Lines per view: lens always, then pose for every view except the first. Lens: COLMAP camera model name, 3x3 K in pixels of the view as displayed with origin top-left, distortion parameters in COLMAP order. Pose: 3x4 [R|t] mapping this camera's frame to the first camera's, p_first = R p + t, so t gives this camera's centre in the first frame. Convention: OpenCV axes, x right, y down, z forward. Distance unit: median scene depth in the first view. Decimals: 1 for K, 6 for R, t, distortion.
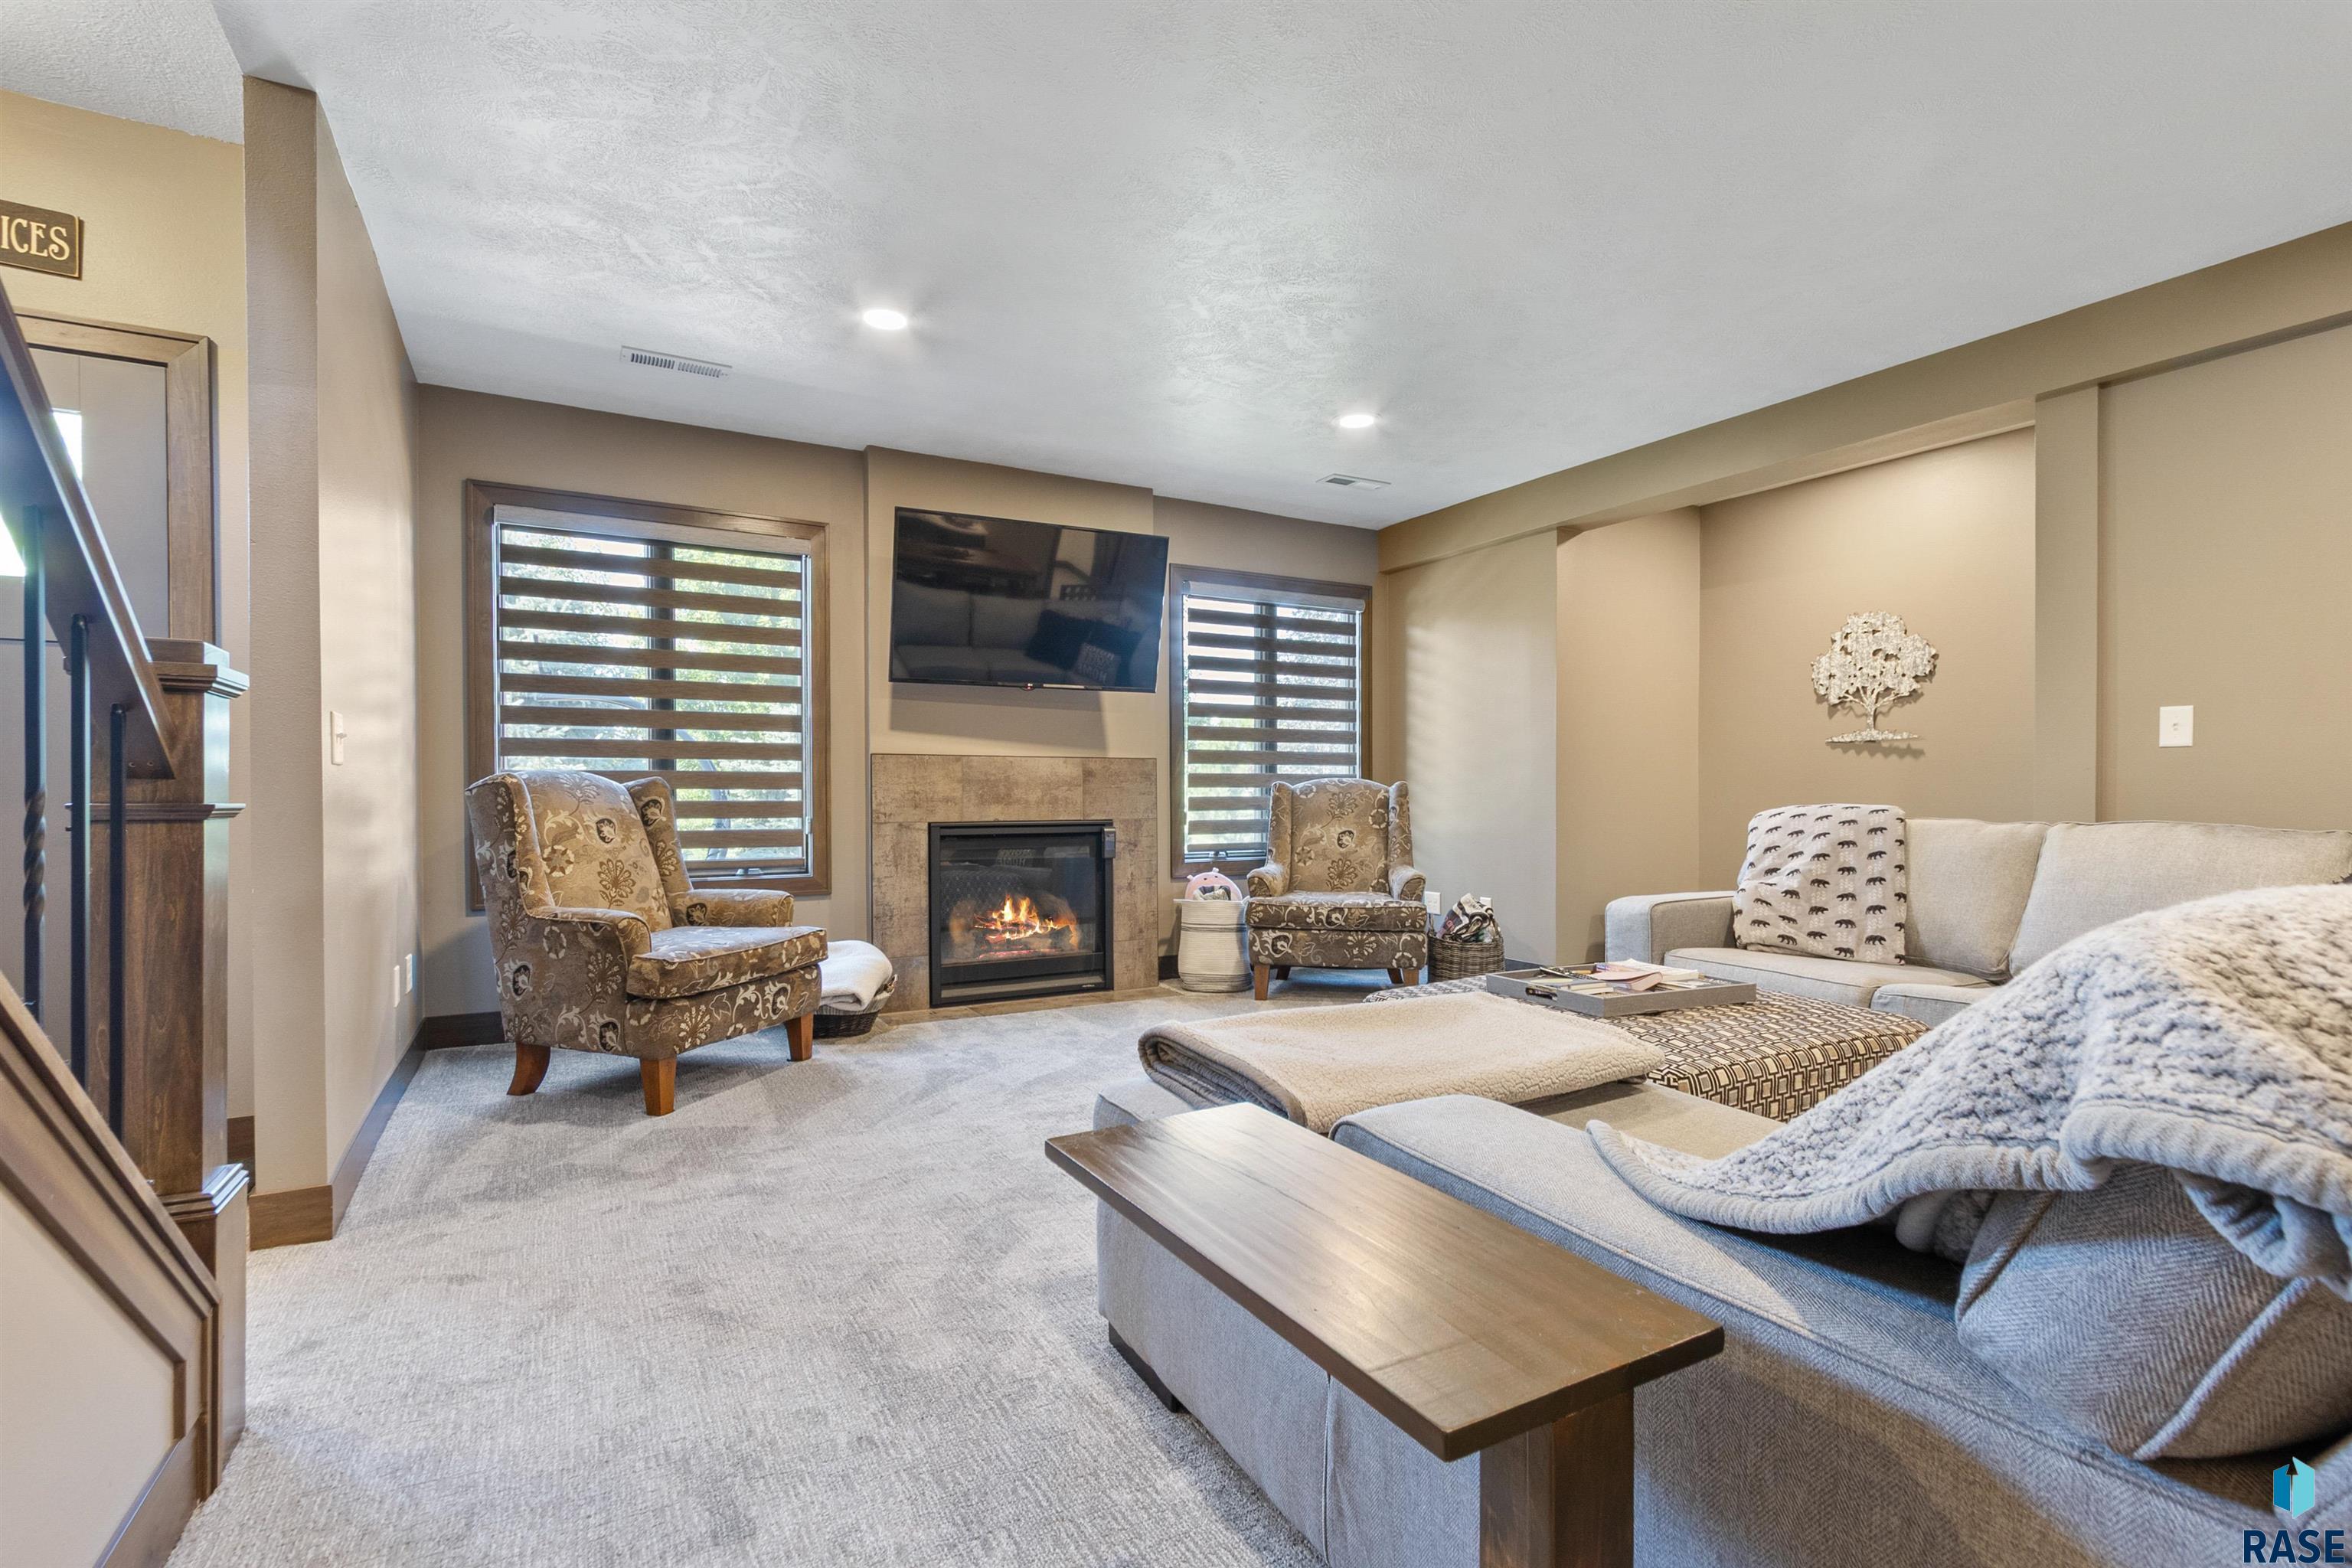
lens RADIAL K [[1082.8, 0, 1169.1], [0, 1082.8, 790.9], [0, 0, 1]] dist [0.020562, 0.000001]
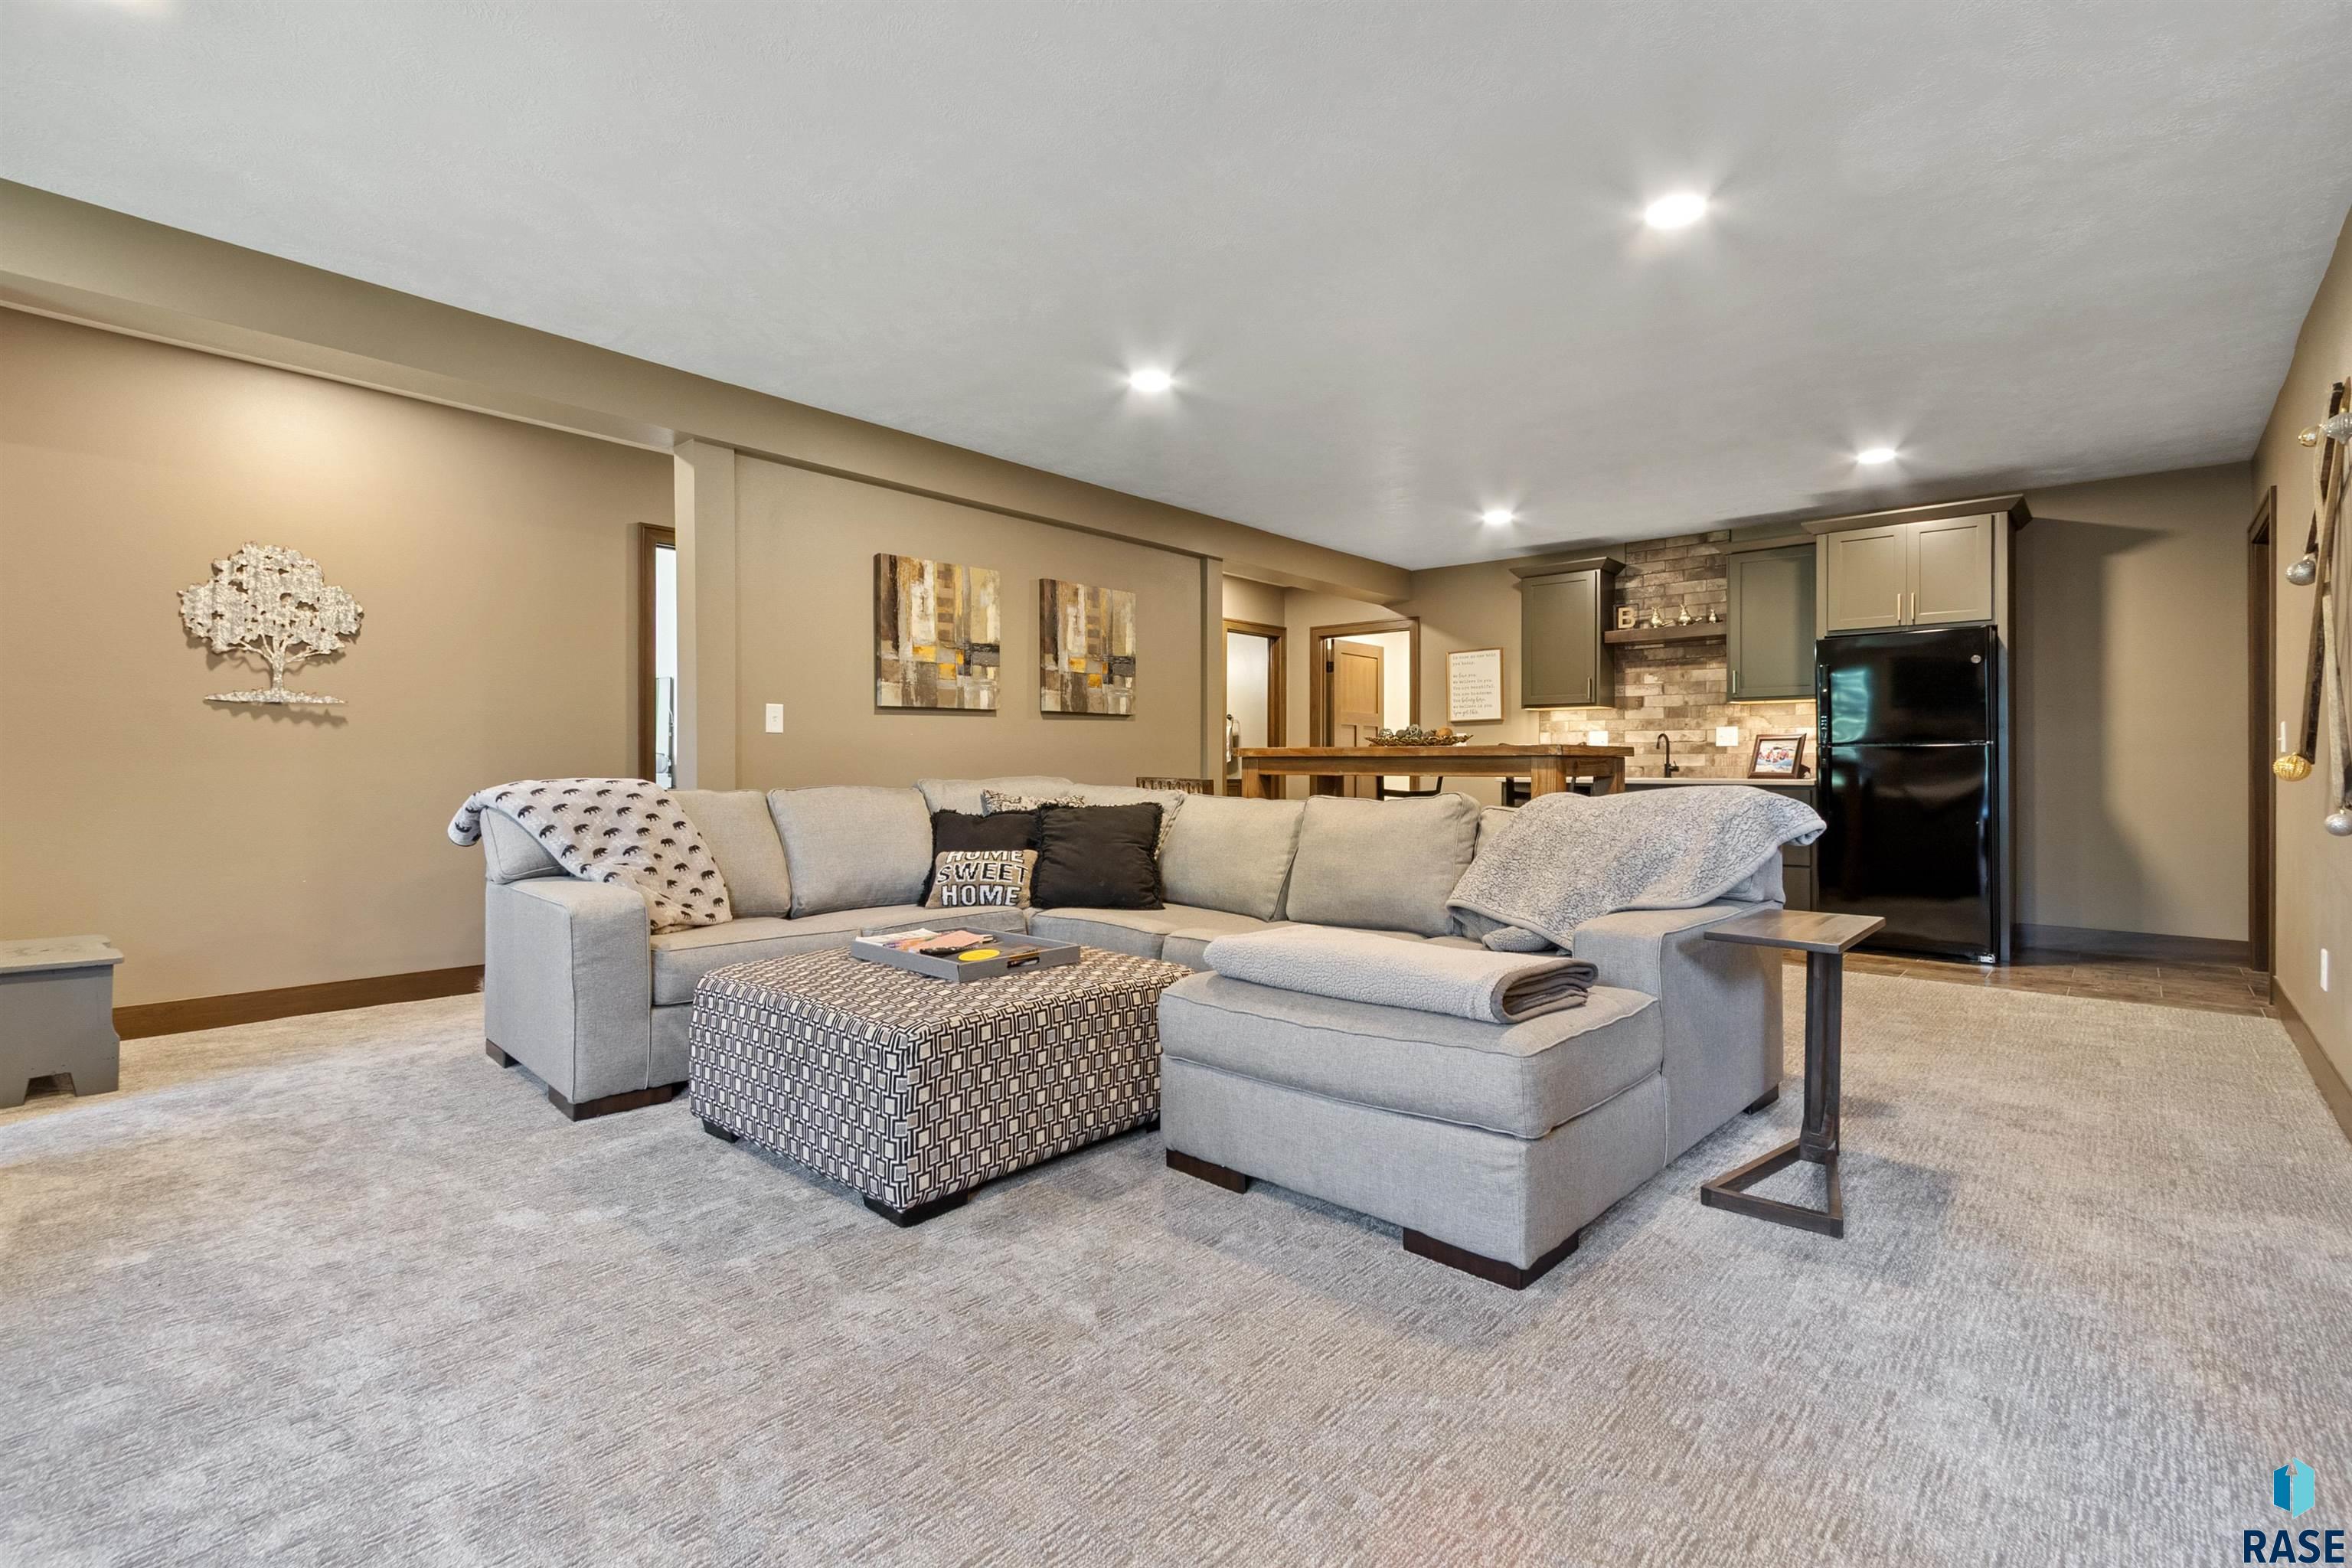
lens RADIAL K [[1082.8, 0, 1167.0], [0, 1082.8, 773.9], [0, 0, 1]] dist [0.020562, 0.000001]
pose [[-0.314089, -0.010270, 0.949338, -0.356202], [-0.002439, 0.999947, 0.010011, -0.002162], [-0.949390, 0.000828, -0.314098, 0.624818]]
